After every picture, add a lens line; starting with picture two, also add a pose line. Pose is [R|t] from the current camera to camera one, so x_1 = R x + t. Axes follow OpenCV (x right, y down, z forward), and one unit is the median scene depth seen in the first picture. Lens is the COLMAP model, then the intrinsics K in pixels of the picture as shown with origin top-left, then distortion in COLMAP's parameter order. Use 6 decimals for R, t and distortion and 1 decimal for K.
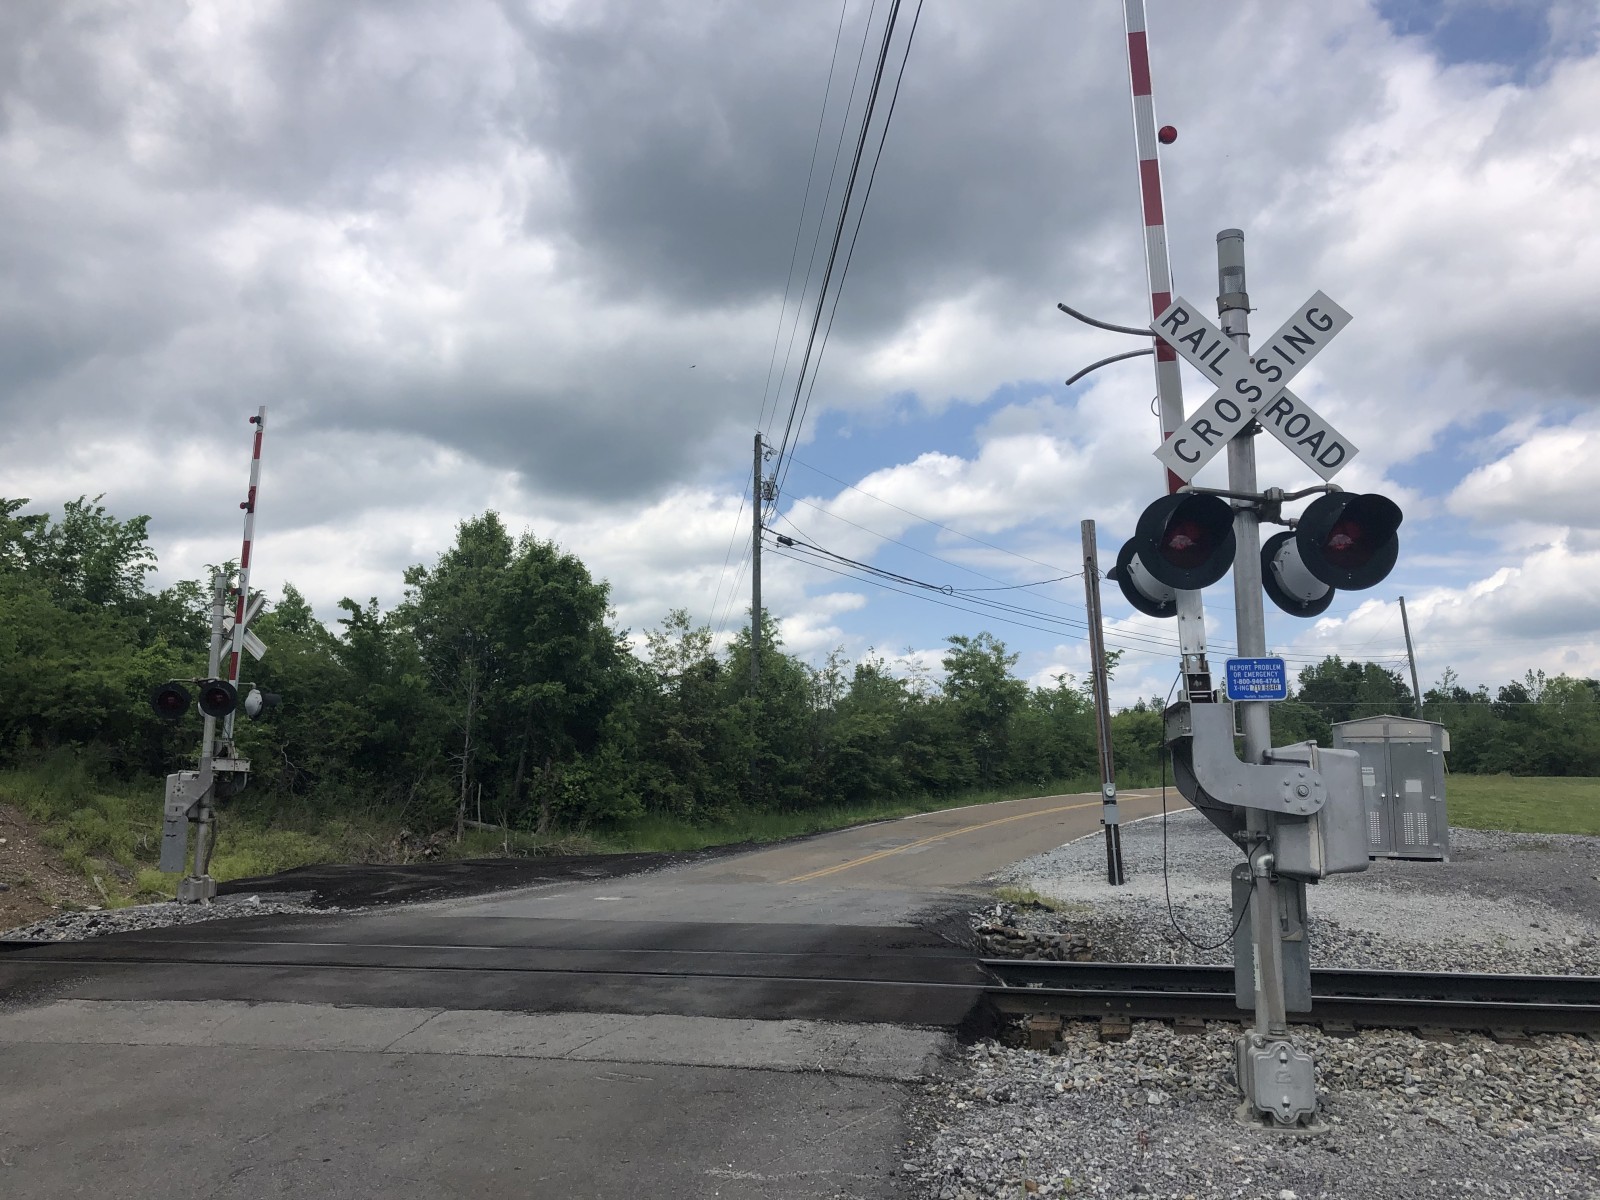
lens RADIAL K [[1318.6, 0, 799.3], [0, 1318.6, 554.3], [0, 0, 1]] dist [0.012532, 0.012041]
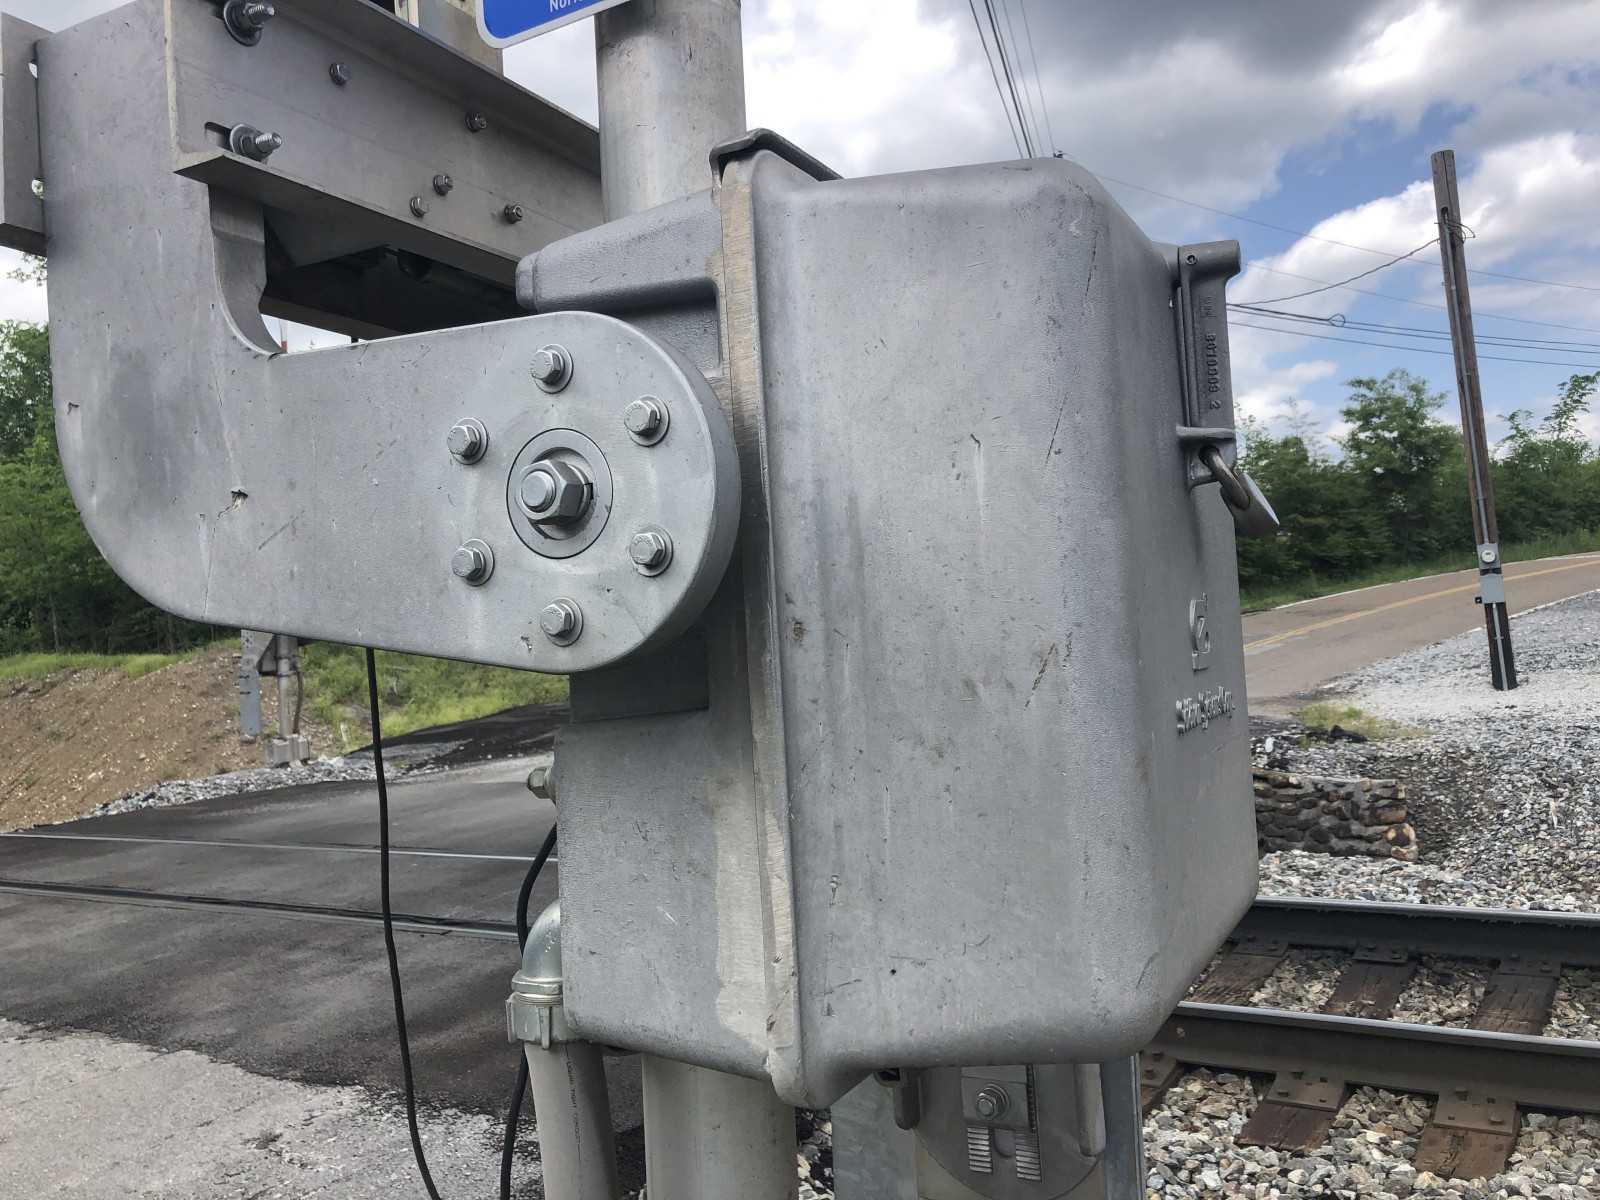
lens RADIAL K [[1337.4, 0, 799.9], [0, 1337.4, 584.9], [0, 0, 1]] dist [0.008174, 0.010684]
pose [[0.941744, -0.072252, -0.328477, 0.114387], [0.126633, 0.980954, 0.147285, 0.043562], [0.311579, -0.180301, 0.932958, 0.222923]]
